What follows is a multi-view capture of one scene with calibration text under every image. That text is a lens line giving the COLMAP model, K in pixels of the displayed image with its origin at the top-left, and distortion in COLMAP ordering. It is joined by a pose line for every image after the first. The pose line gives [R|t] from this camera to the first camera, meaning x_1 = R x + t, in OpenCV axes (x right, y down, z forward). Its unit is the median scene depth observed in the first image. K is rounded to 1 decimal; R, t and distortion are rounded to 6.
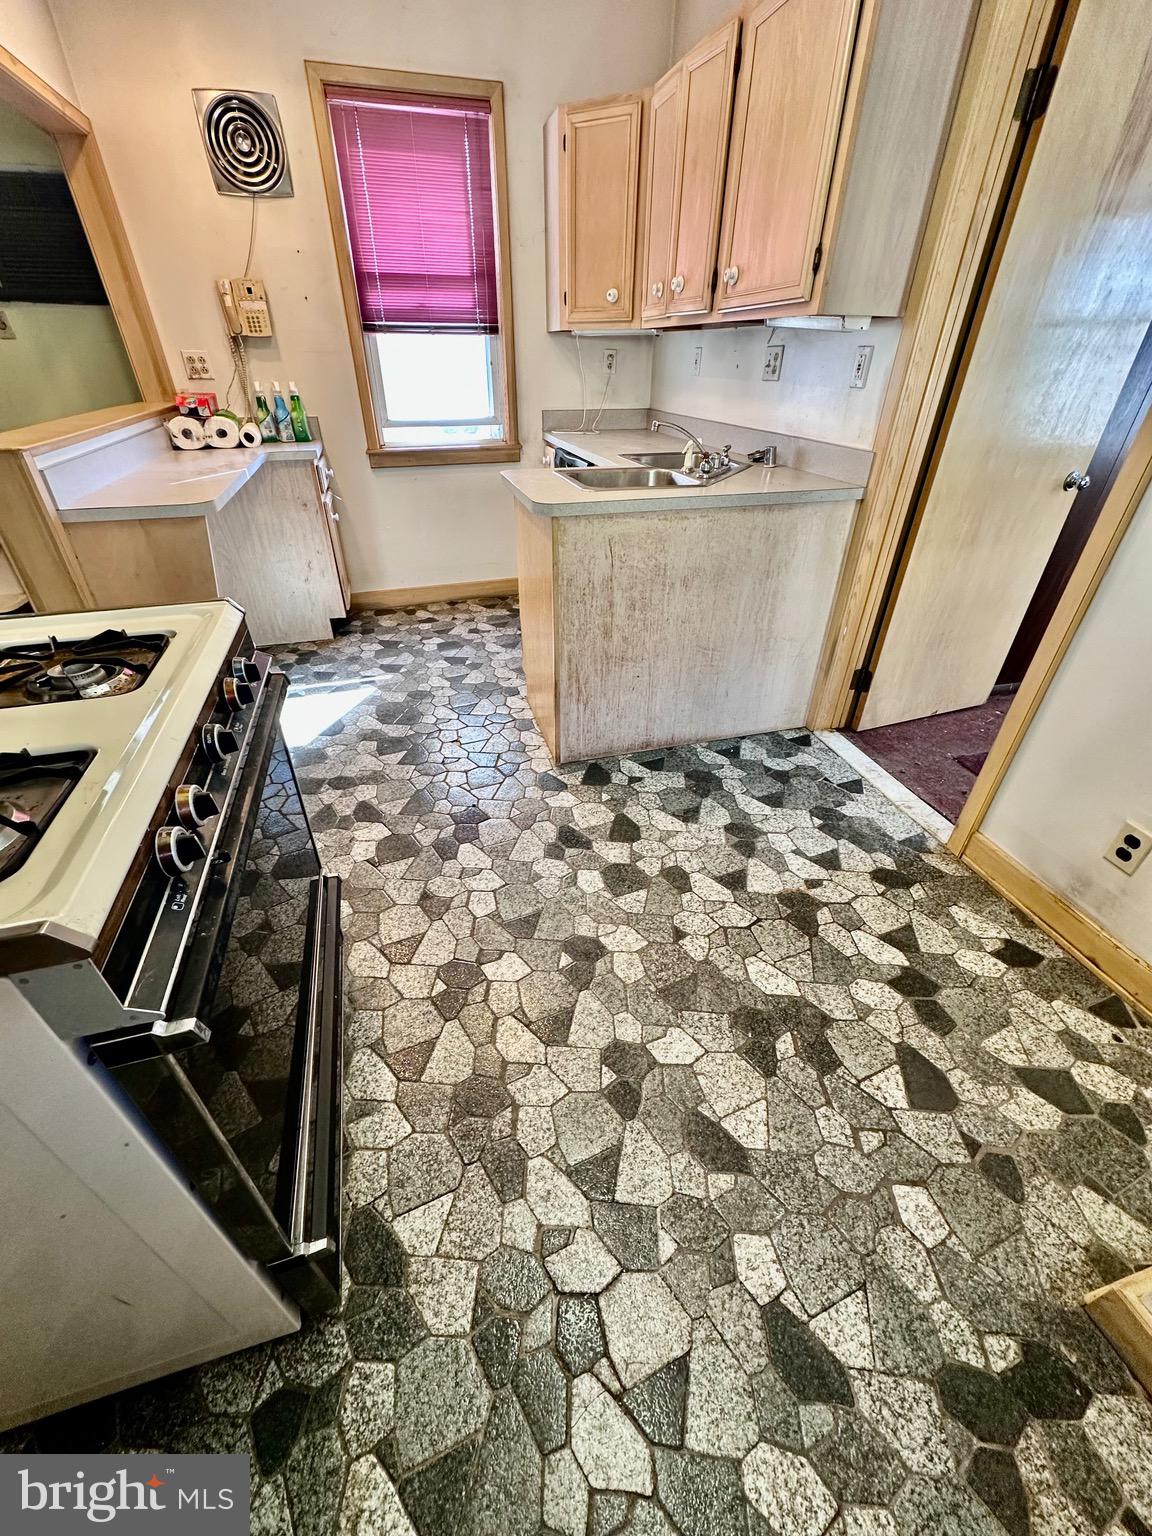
lens RADIAL K [[611.6, 0, 576.0], [0, 611.6, 768.0], [0, 0, 1]] dist [-0.000812, 0.000107]
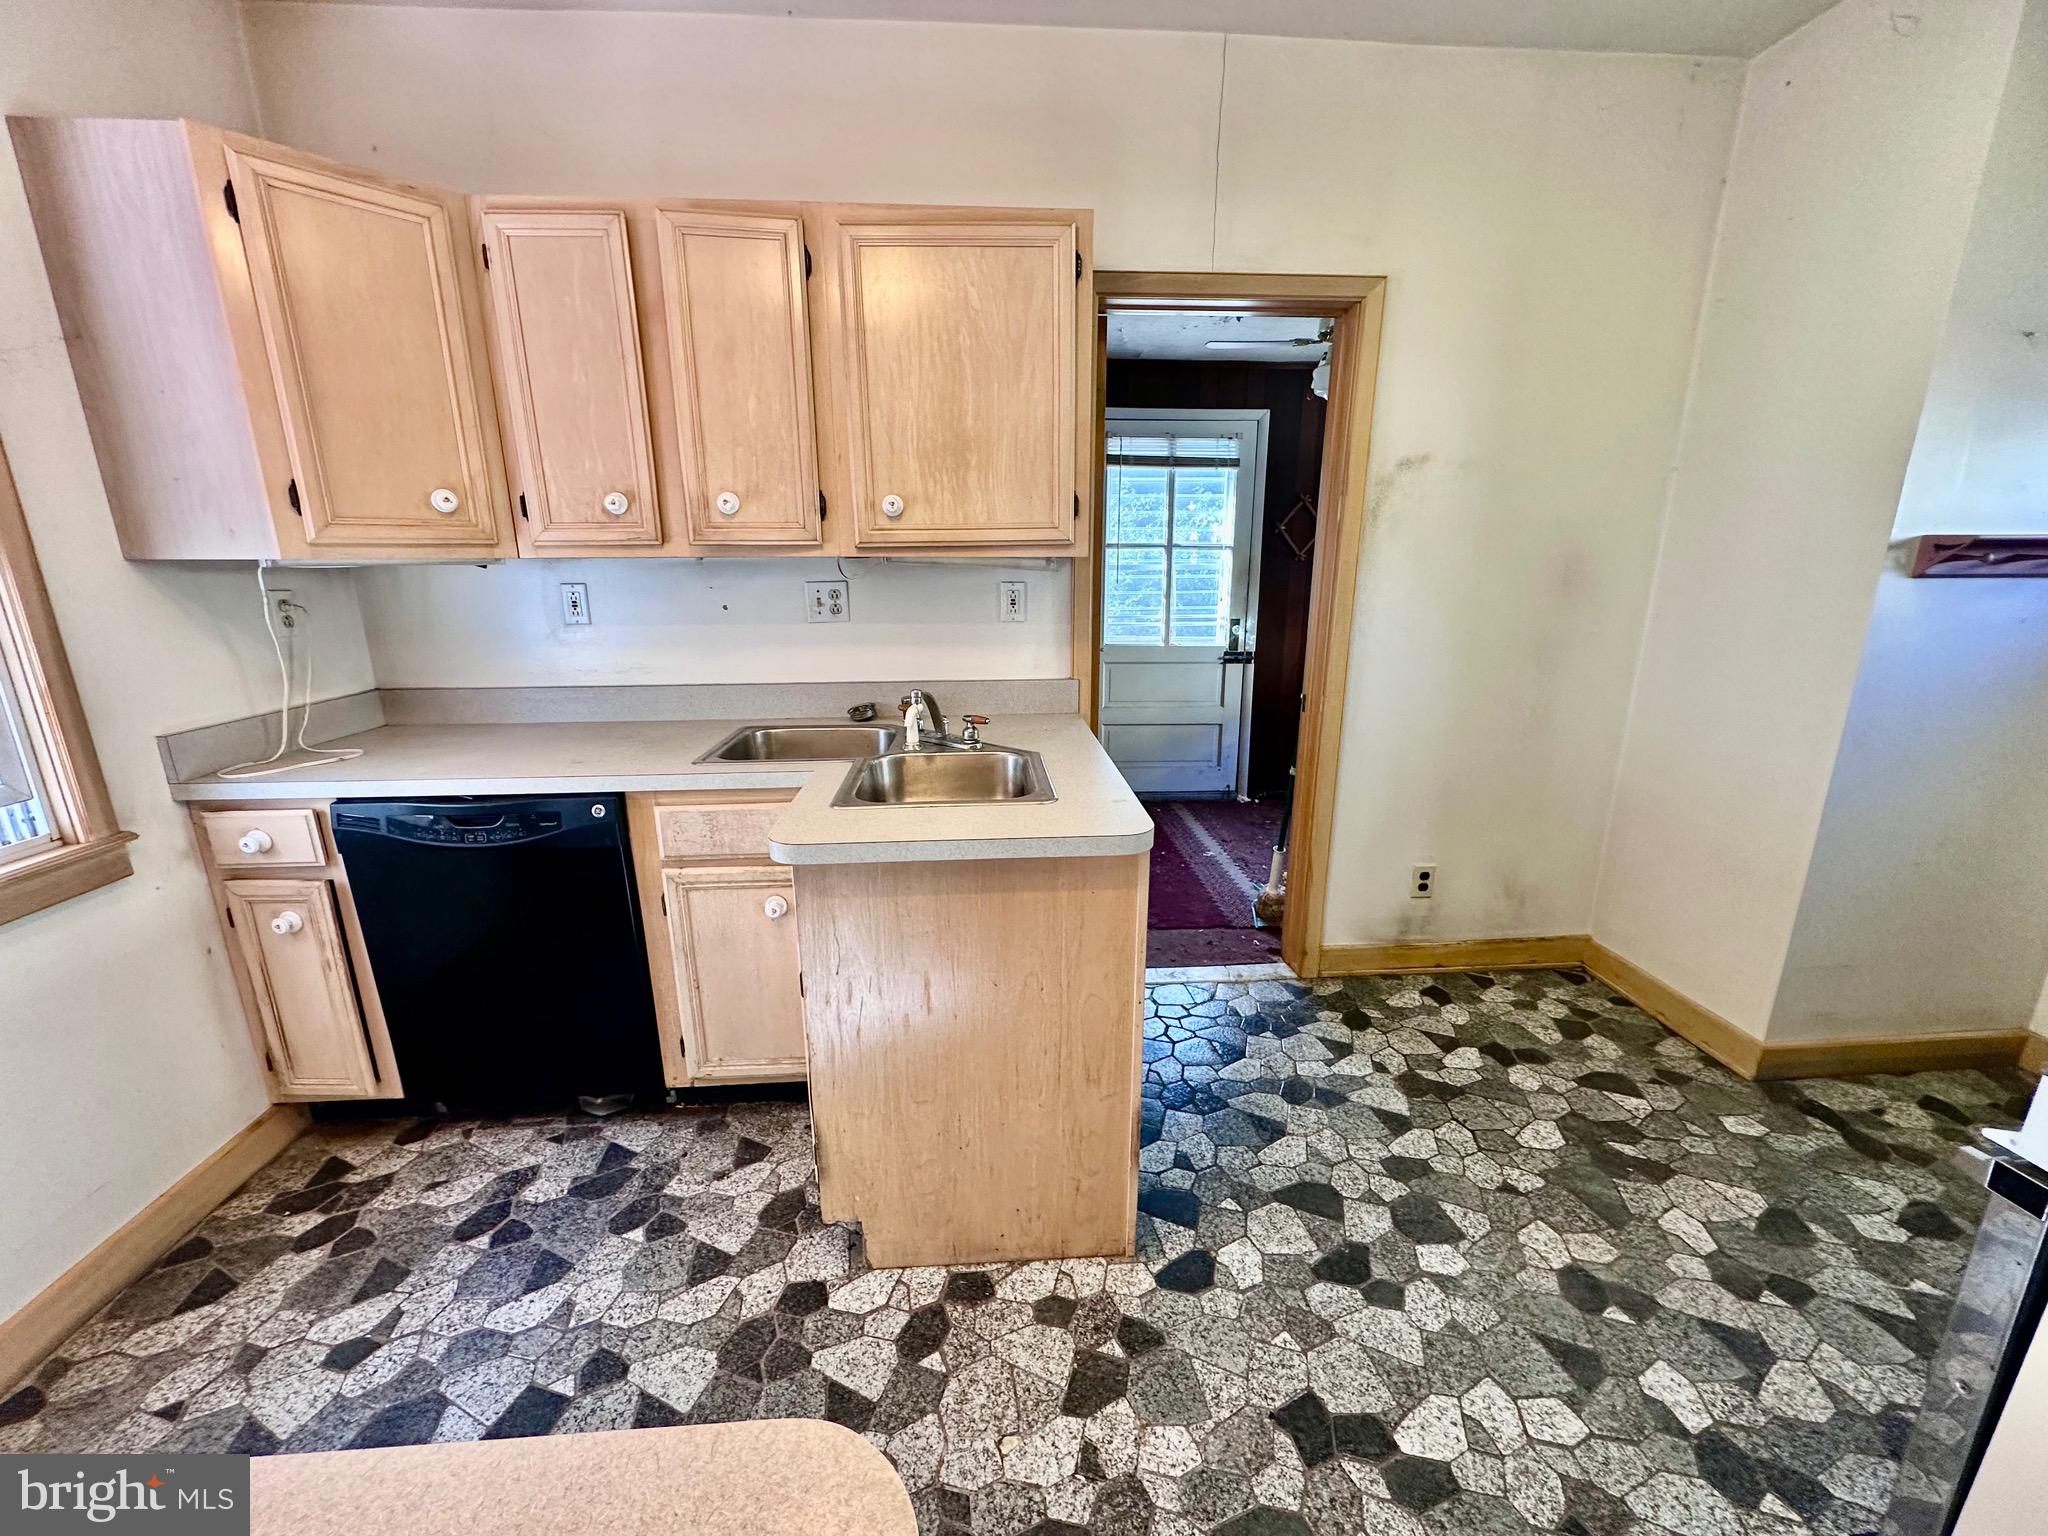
lens RADIAL K [[815.4, 0, 1024.0], [0, 815.4, 768.0], [0, 0, 1]] dist [-0.000812, 0.000107]
pose [[0.207751, -0.249049, 0.945946, -0.857045], [0.552417, 0.827945, 0.096658, -0.661799], [-0.807264, 0.502475, 0.309586, 0.872750]]
